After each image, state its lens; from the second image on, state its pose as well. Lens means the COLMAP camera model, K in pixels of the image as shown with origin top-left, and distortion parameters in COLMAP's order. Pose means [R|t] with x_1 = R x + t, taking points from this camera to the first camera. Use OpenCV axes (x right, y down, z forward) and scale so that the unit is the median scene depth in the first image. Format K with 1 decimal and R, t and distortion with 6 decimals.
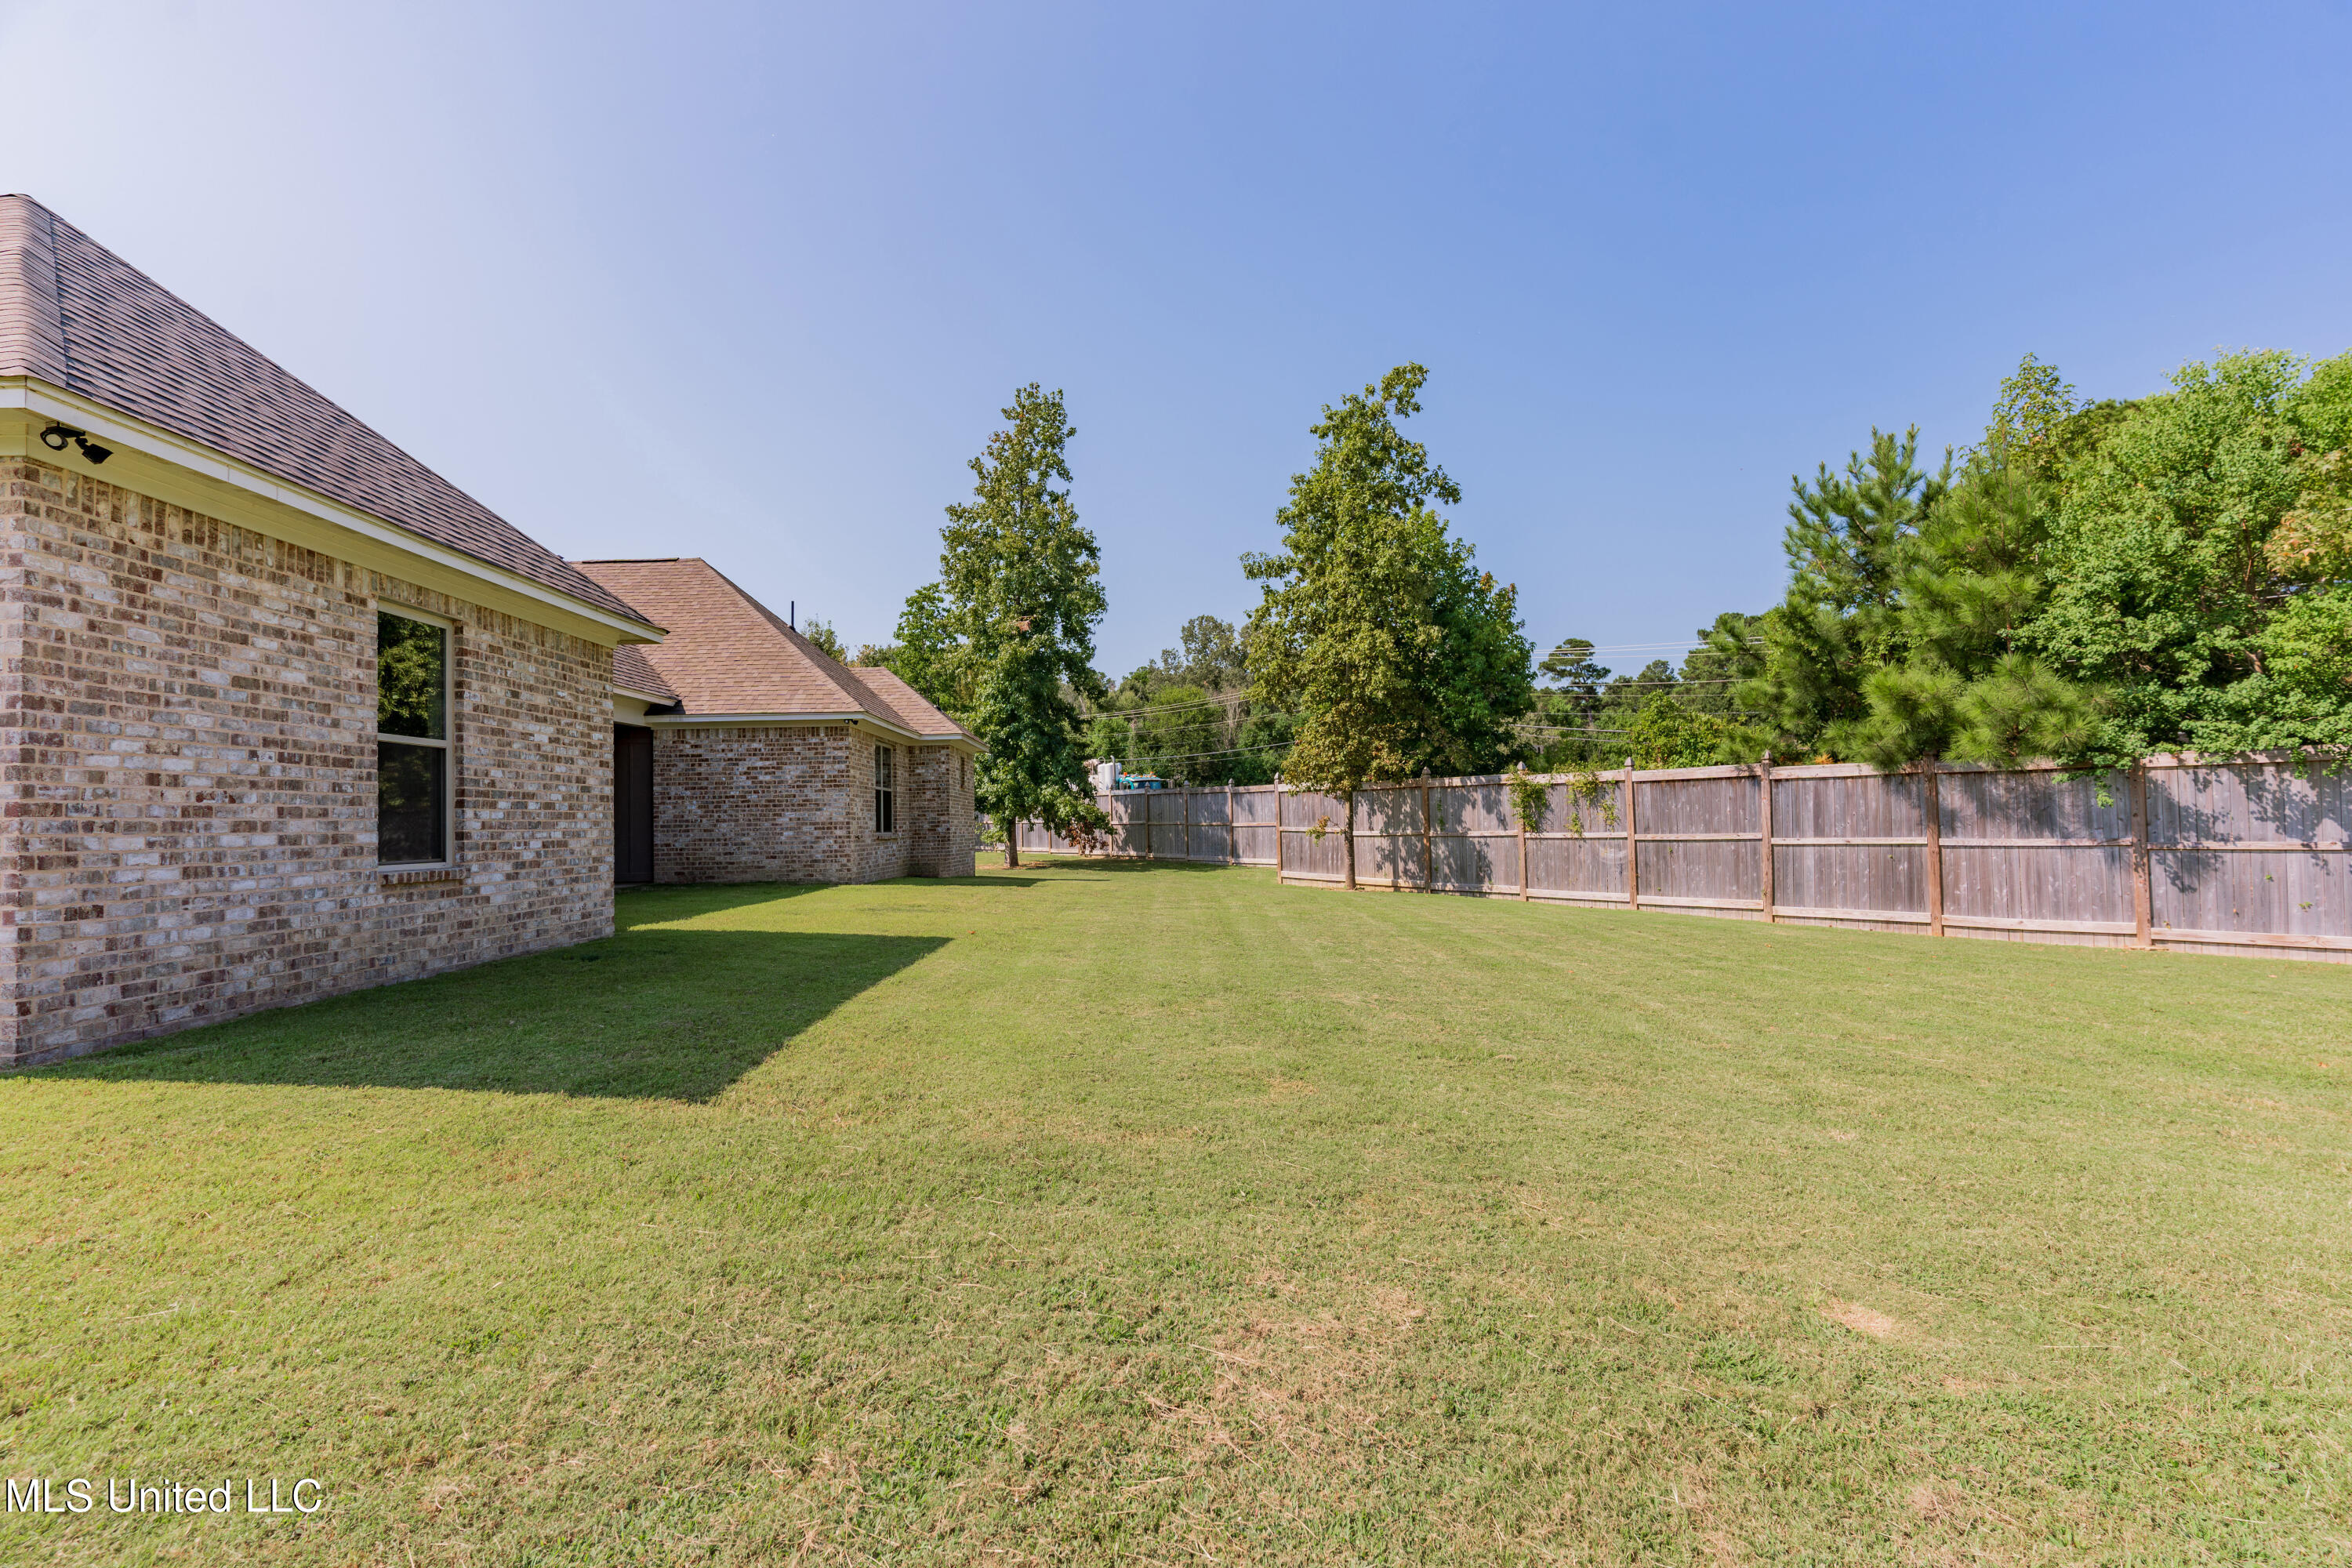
lens RADIAL K [[1110.2, 0, 1173.7], [0, 1110.2, 784.6], [0, 0, 1]] dist [0.000526, 0.001075]
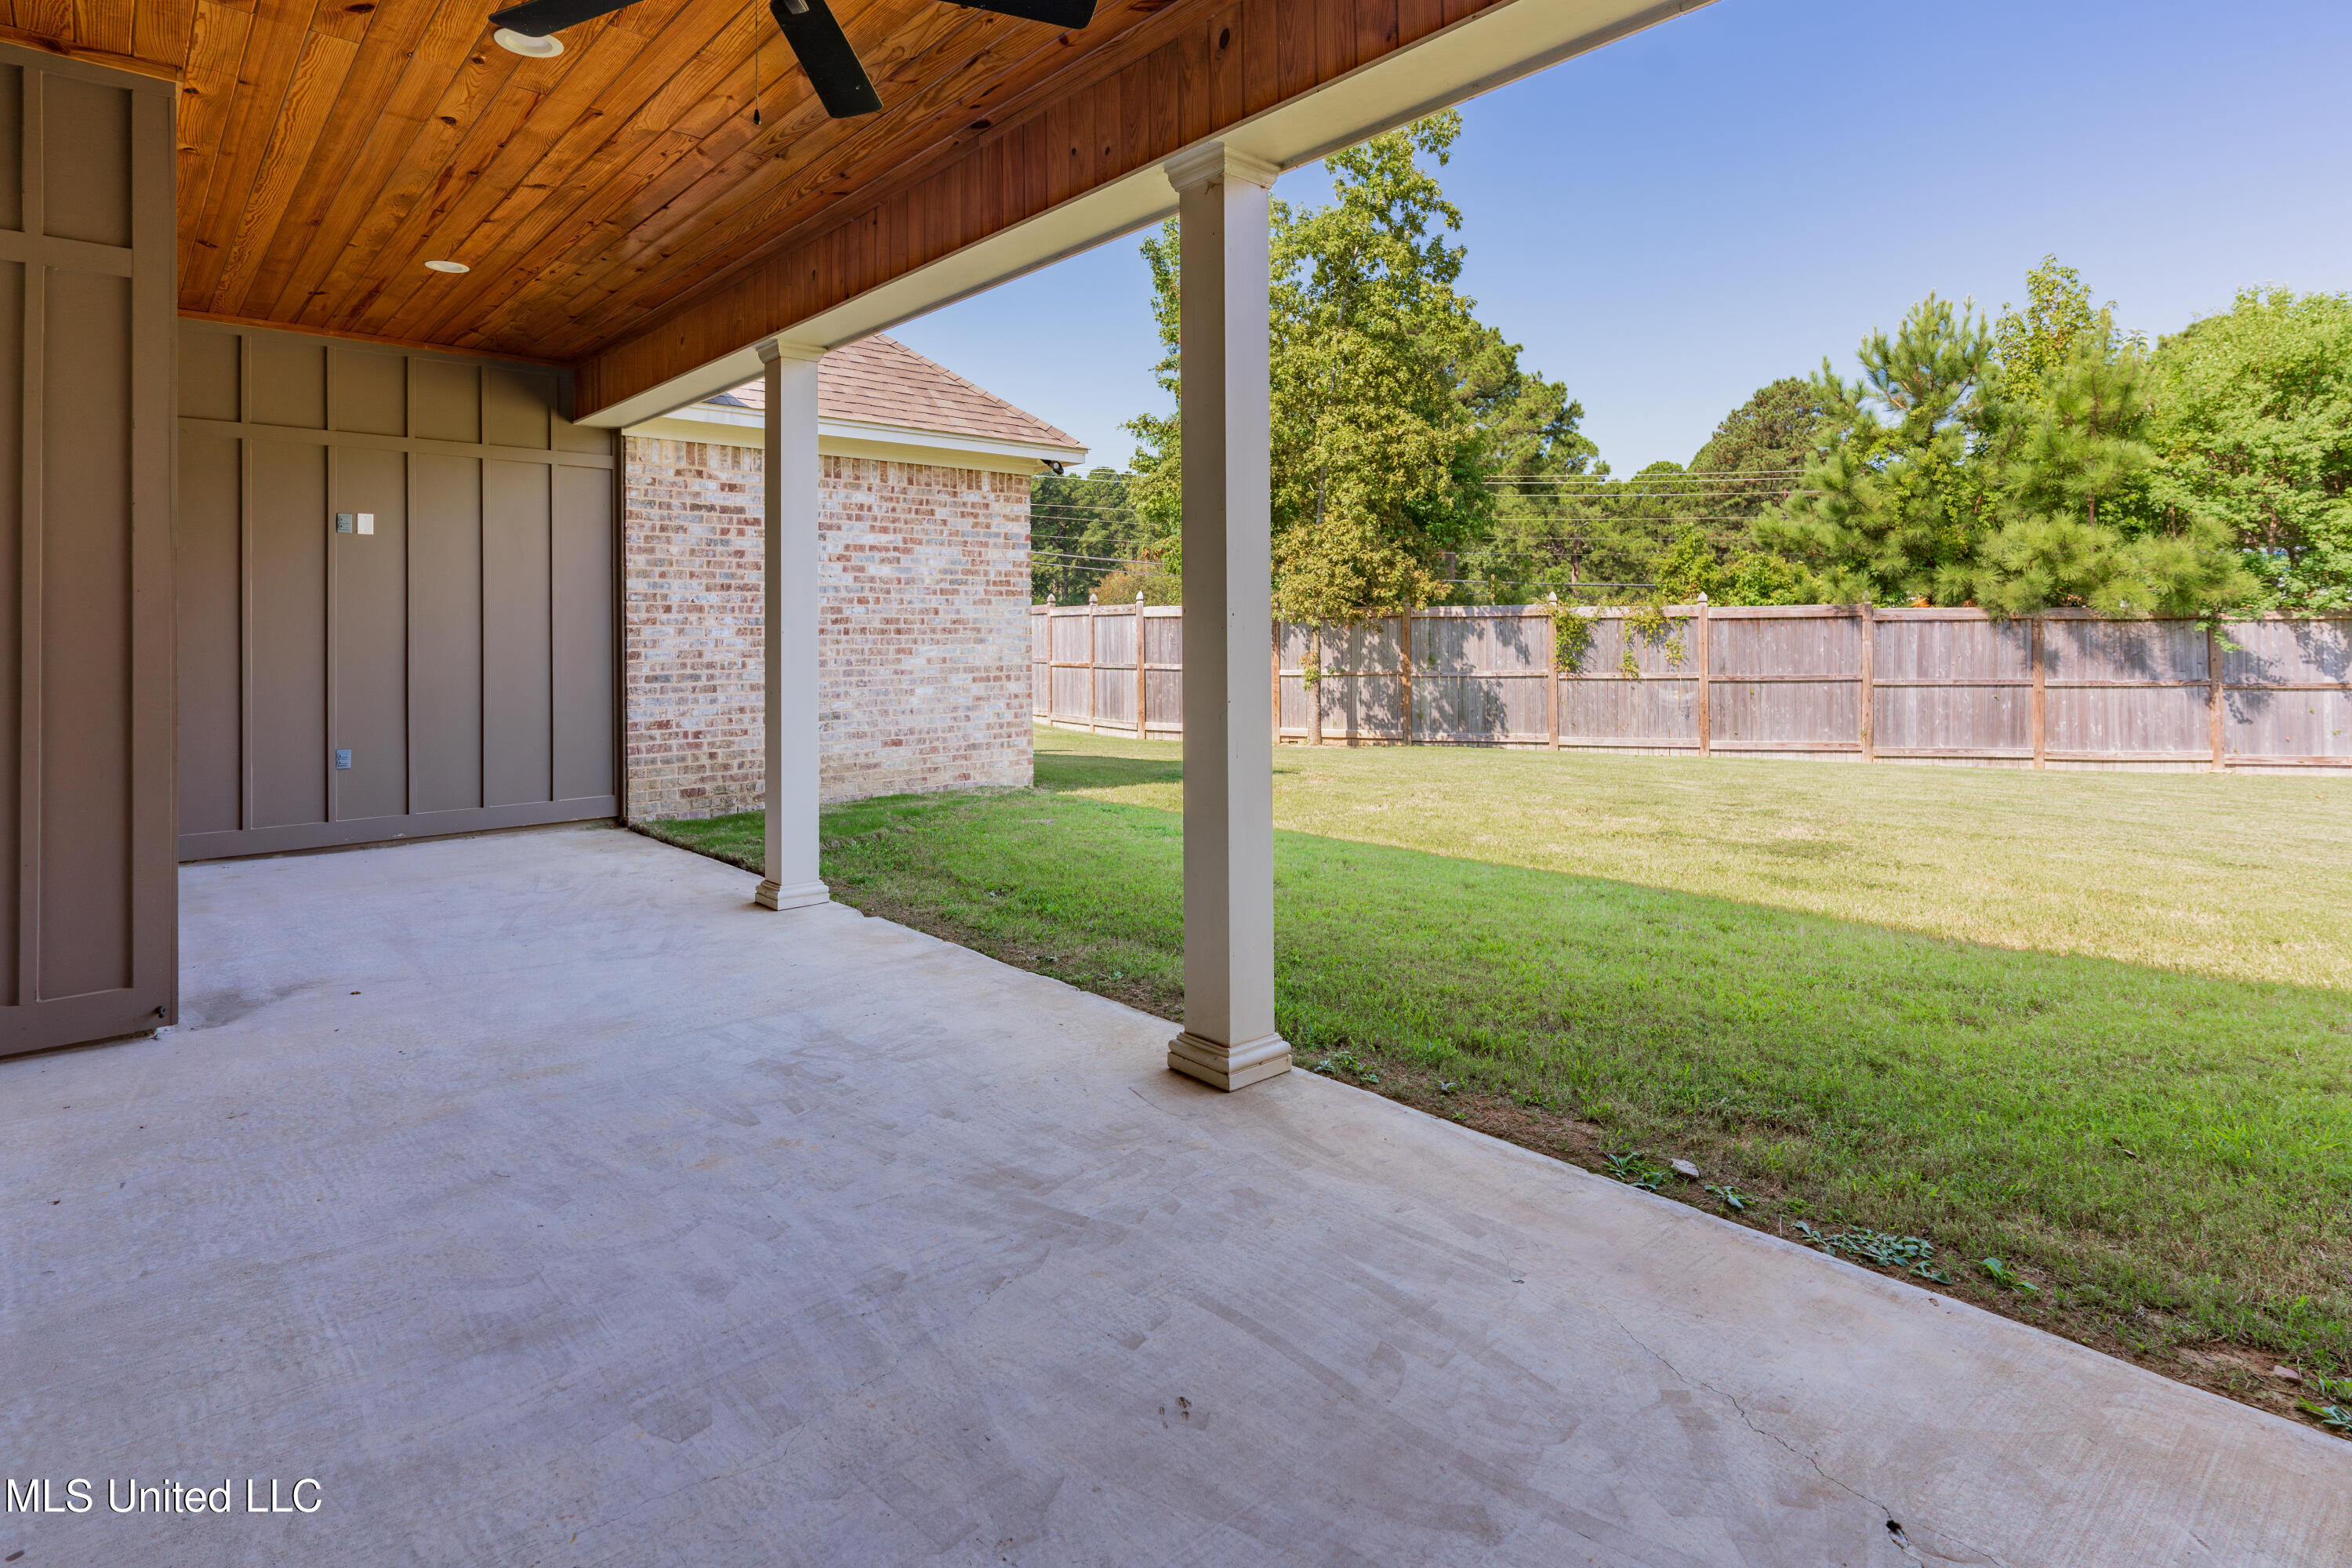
lens RADIAL K [[1163.6, 0, 1128.9], [0, 1163.6, 628.4], [0, 0, 1]] dist [0.001985, -0.000012]
pose [[0.774802, 0.015563, 0.632013, -0.780028], [-0.027790, 0.999569, 0.009454, 0.013762], [-0.631593, -0.024888, 0.774900, 0.742277]]
